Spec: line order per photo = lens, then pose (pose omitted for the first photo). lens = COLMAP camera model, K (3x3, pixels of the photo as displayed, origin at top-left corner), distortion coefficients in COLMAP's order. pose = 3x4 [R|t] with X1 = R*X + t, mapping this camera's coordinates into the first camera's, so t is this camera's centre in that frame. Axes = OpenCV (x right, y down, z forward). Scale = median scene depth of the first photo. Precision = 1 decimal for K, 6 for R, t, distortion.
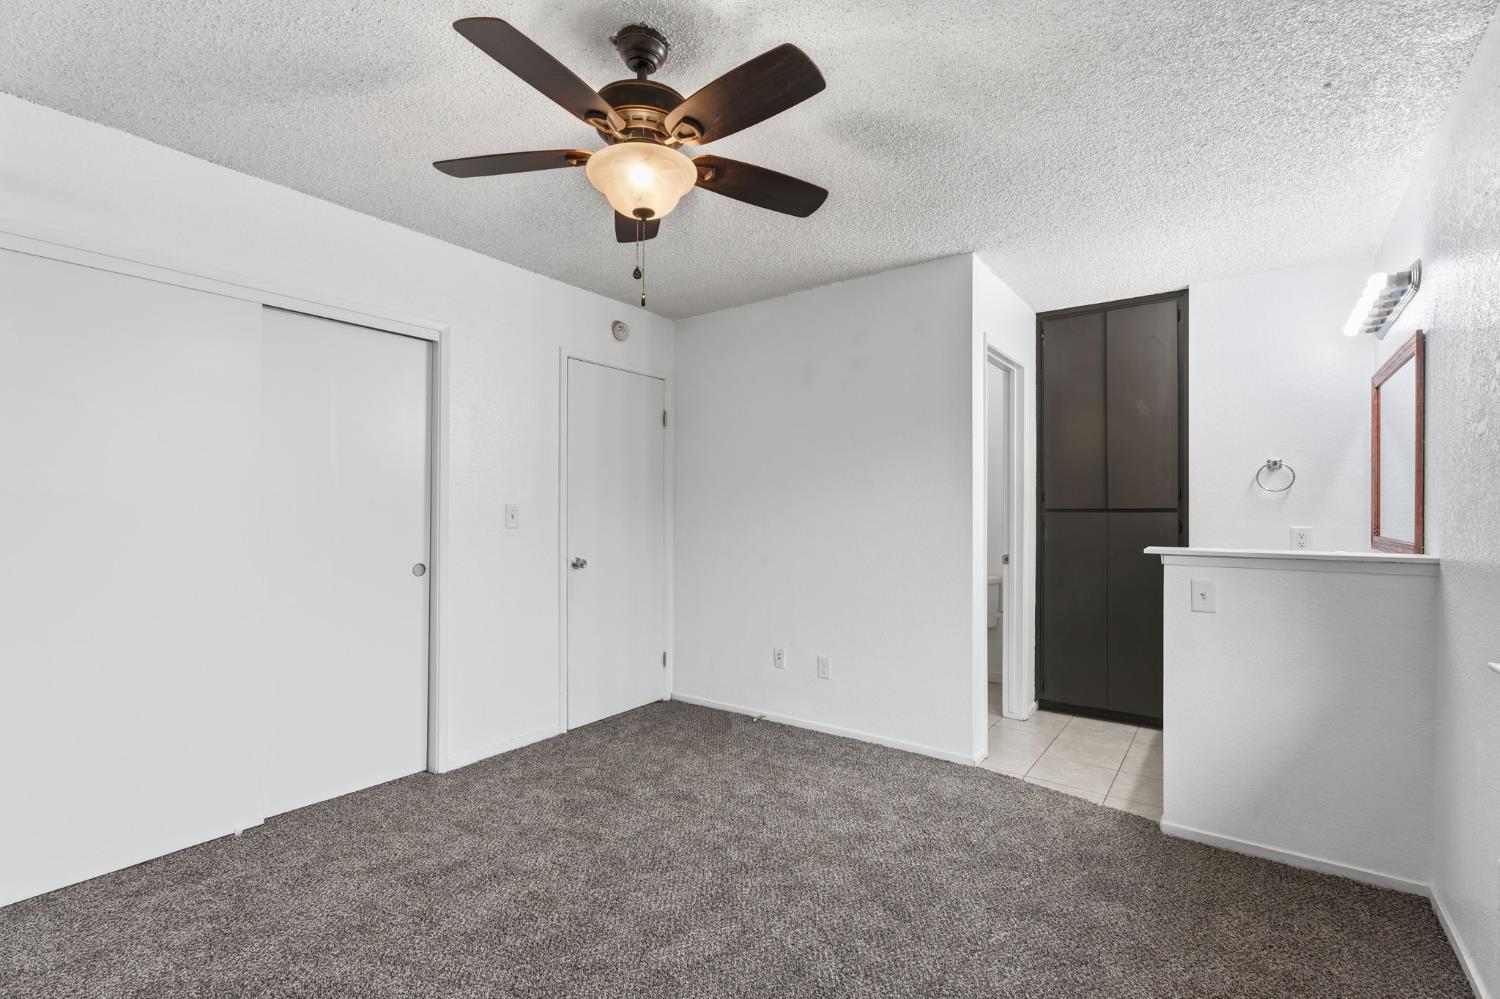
lens RADIAL K [[672.1, 0, 747.8], [0, 672.1, 503.5], [0, 0, 1]] dist [-0.001345, -0.000909]
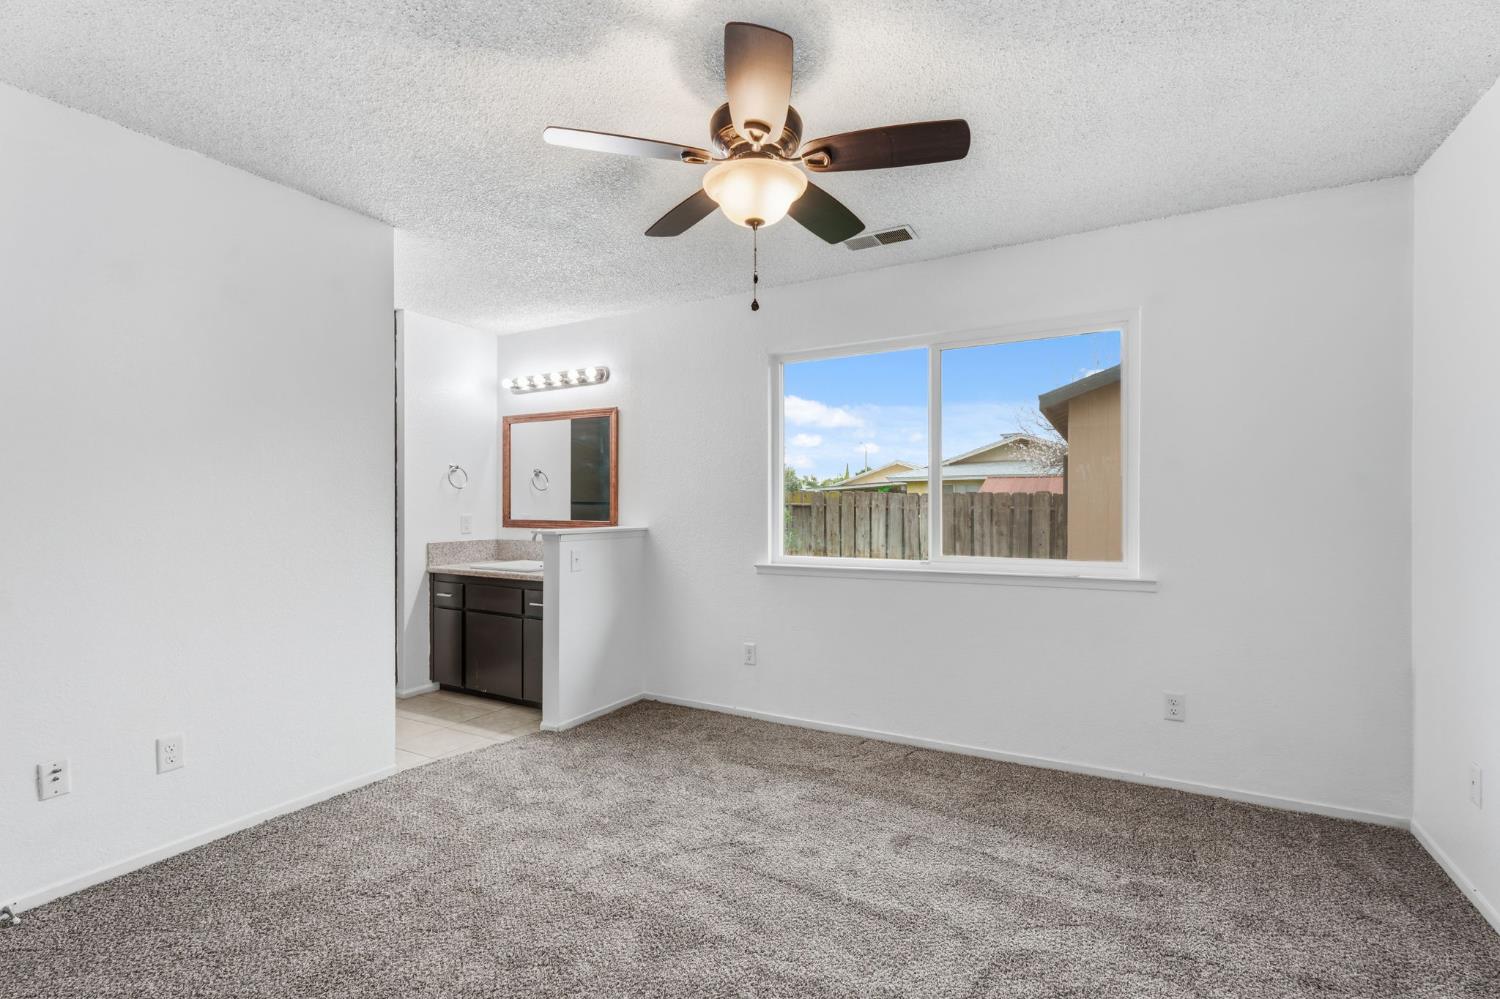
lens RADIAL K [[672.1, 0, 747.8], [0, 672.1, 503.5], [0, 0, 1]] dist [-0.001345, -0.000909]
pose [[-0.122148, -0.007161, 0.992486, -0.623424], [-0.016318, 0.999853, 0.005206, -0.005263], [-0.992378, -0.015559, -0.122247, 0.583730]]
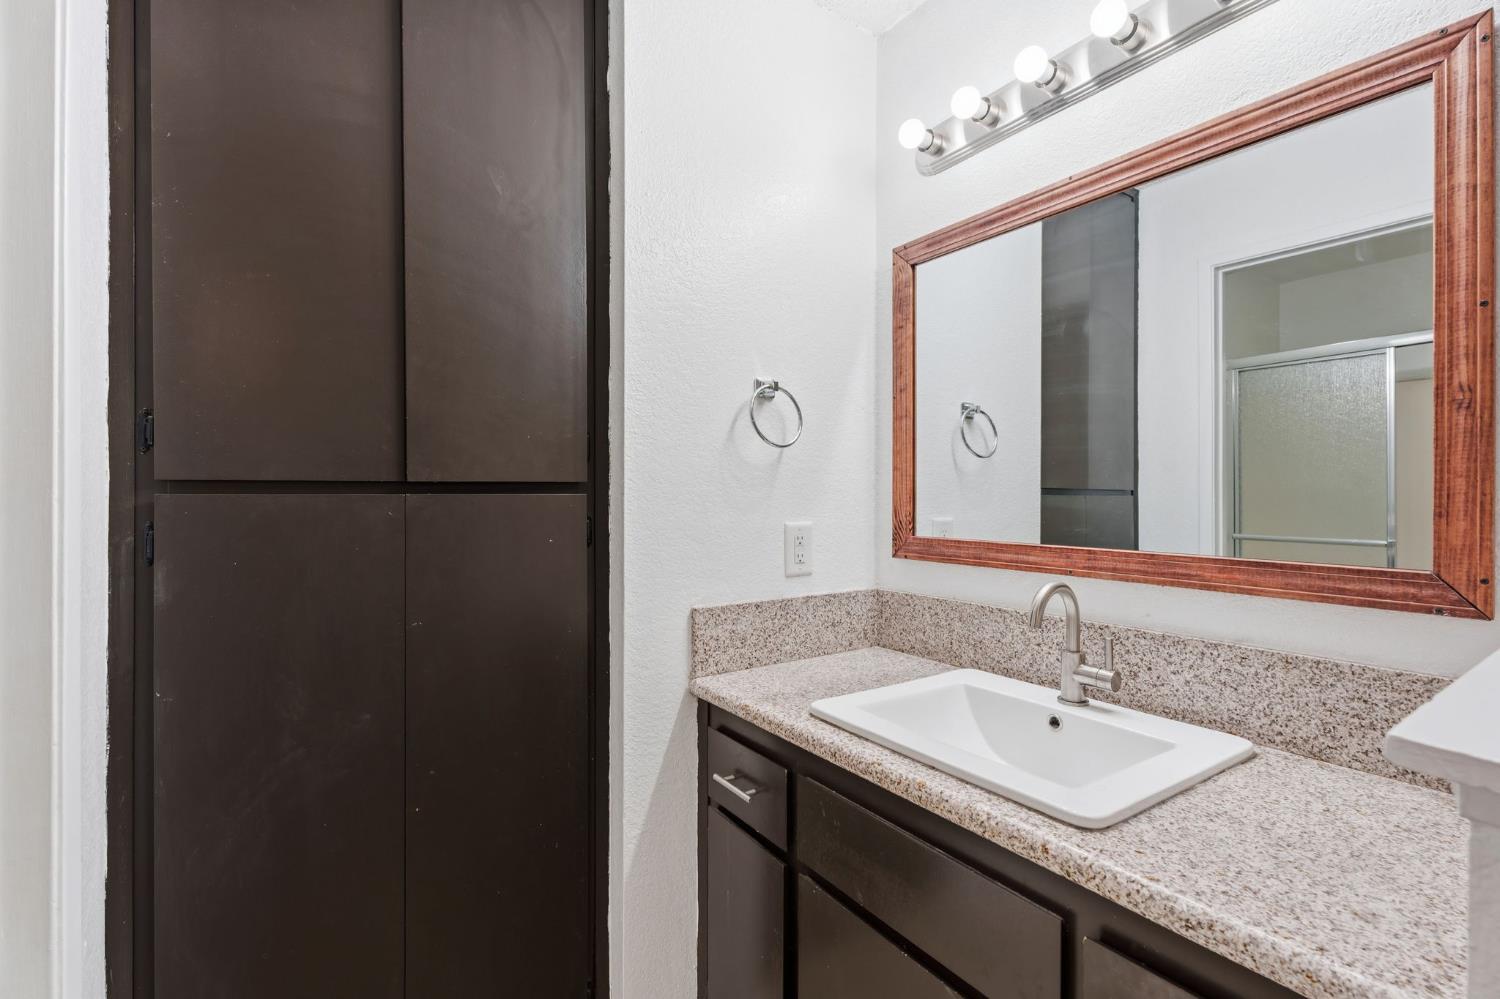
lens RADIAL K [[672.1, 0, 747.8], [0, 672.1, 503.5], [0, 0, 1]] dist [-0.001345, -0.000909]
pose [[0.339027, -0.016180, 0.940637, 0.341662], [-0.013532, 0.999665, 0.022072, 0.010350], [-0.940679, -0.020212, 0.338695, 0.857268]]
